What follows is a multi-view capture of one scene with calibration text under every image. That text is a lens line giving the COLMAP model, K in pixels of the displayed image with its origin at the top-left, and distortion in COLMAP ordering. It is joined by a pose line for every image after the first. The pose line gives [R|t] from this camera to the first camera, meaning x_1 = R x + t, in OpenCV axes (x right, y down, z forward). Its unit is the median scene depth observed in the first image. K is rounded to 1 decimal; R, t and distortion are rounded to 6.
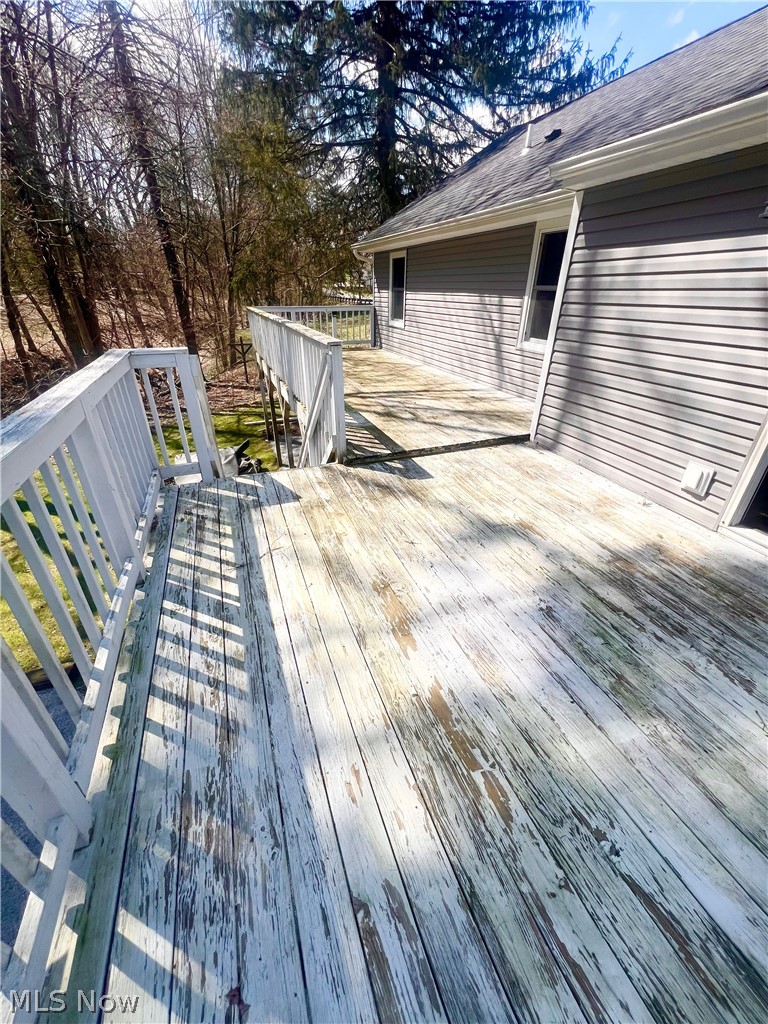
lens RADIAL K [[411.5, 0, 383.3], [0, 411.5, 513.0], [0, 0, 1]] dist [-0.001440, 0.000083]
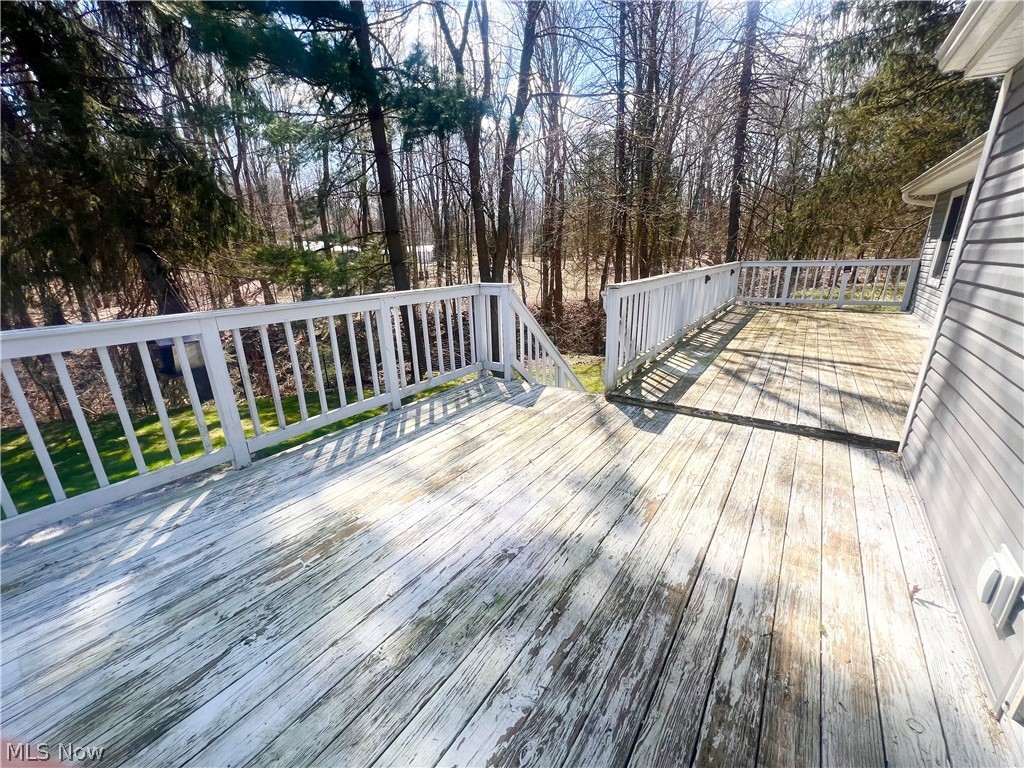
lens RADIAL K [[411.5, 0, 512.0], [0, 411.5, 384.0], [0, 0, 1]] dist [-0.001440, 0.000083]
pose [[0.555810, 0.227990, -0.799435, 0.747204], [-0.371329, 0.928478, 0.006624, -0.089377], [0.743768, 0.293172, 0.600716, 0.248791]]
